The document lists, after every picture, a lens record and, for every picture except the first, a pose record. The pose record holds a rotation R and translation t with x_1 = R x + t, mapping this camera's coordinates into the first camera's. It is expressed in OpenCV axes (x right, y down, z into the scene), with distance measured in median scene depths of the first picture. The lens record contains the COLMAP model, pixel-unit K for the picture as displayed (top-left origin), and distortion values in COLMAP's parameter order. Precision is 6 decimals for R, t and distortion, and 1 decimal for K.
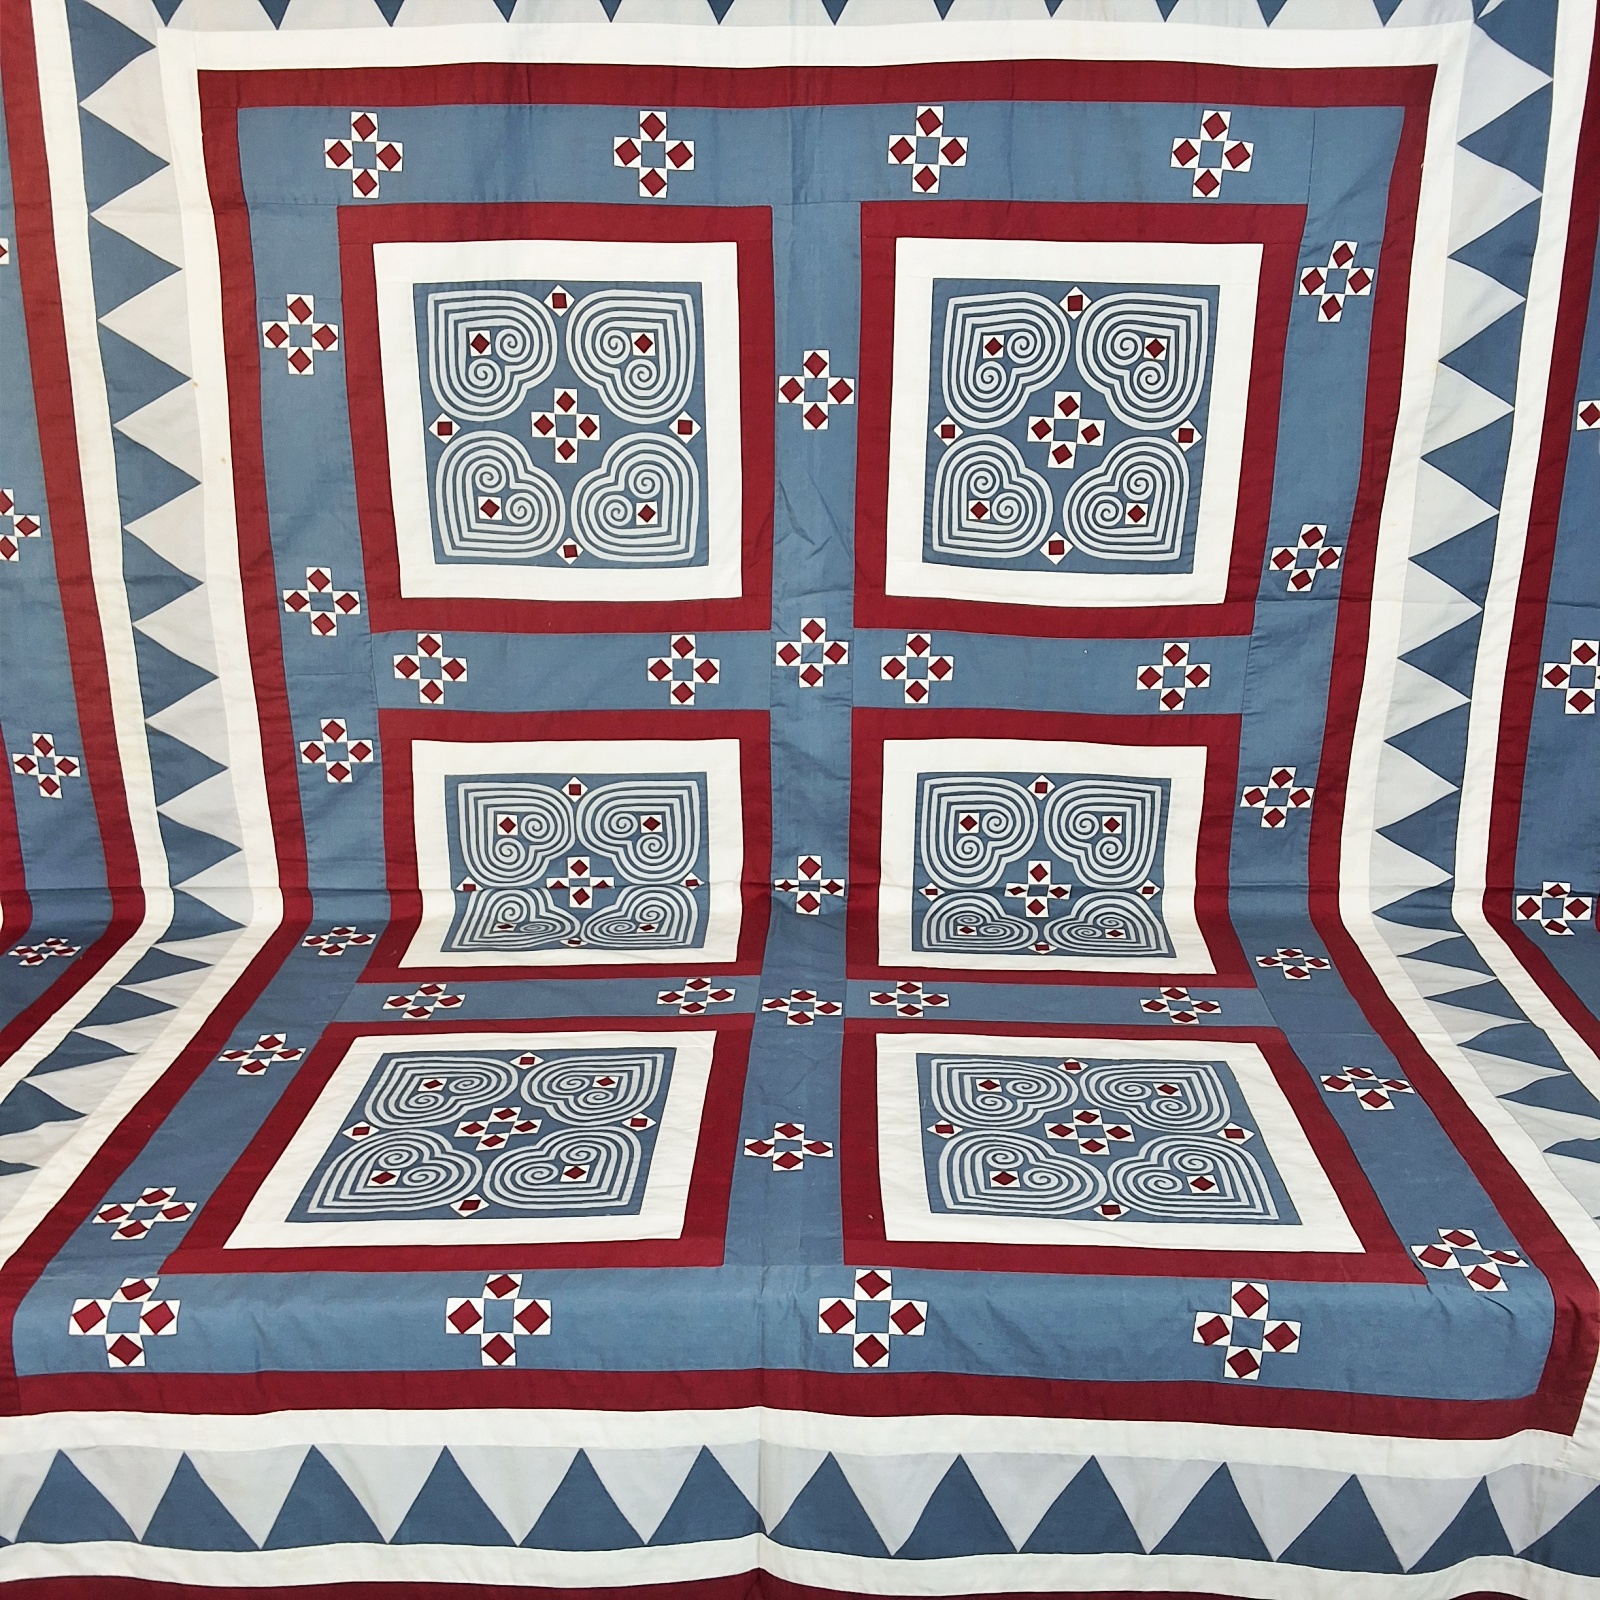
lens RADIAL K [[1632.2, 0, 798.3], [0, 1632.2, 796.7], [0, 0, 1]] dist [0.055091, 0.000000]
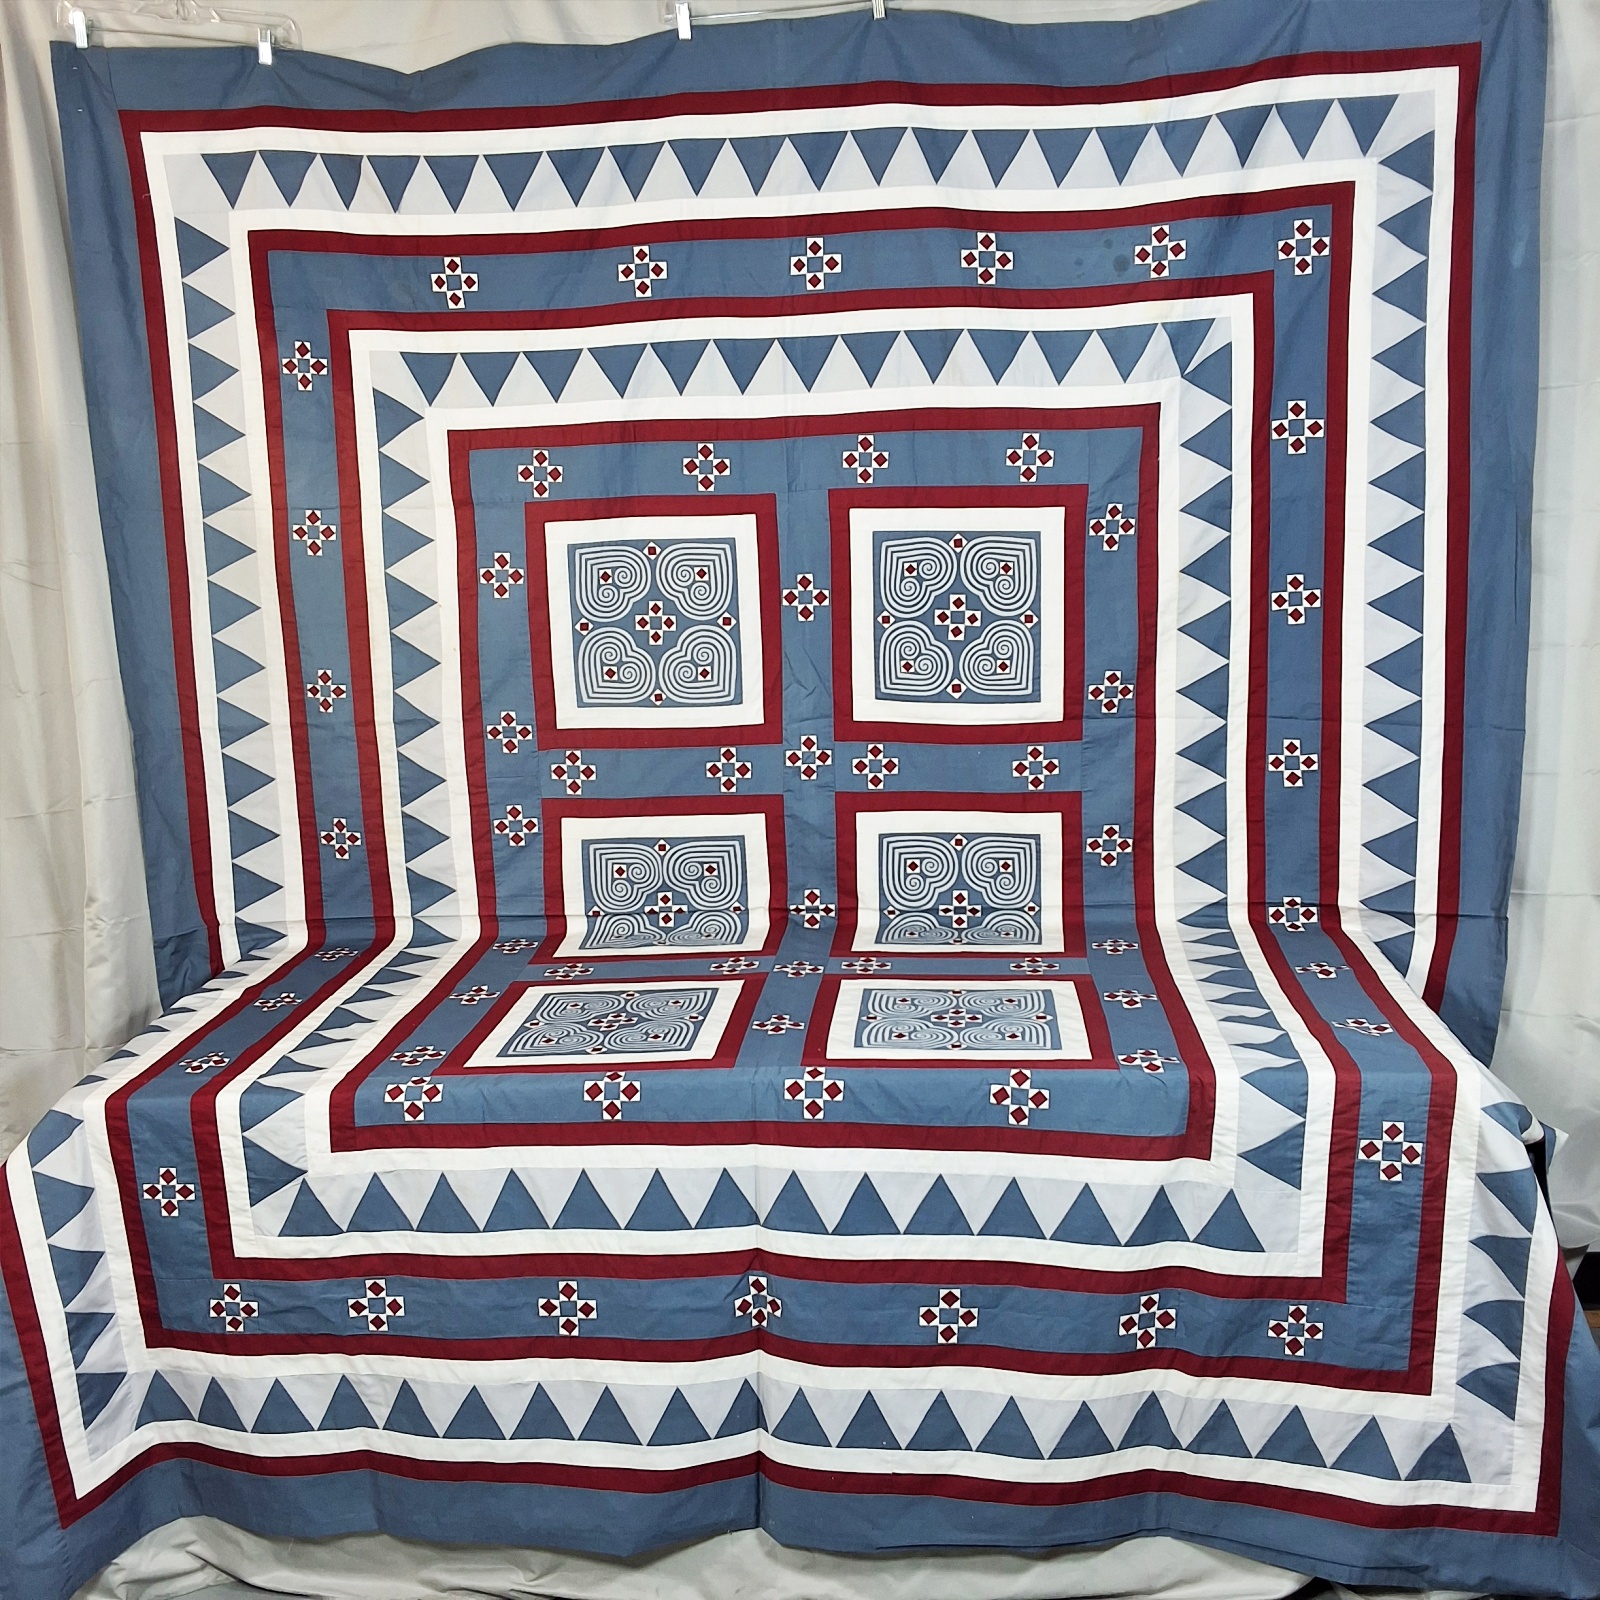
lens RADIAL K [[1632.2, 0, 799.4], [0, 1632.2, 806.9], [0, 0, 1]] dist [0.055091, 0.000000]
pose [[0.997162, -0.018153, -0.073063, 0.122917], [0.008941, 0.992181, -0.124490, 0.169112], [0.074752, 0.123484, 0.989527, -0.616321]]
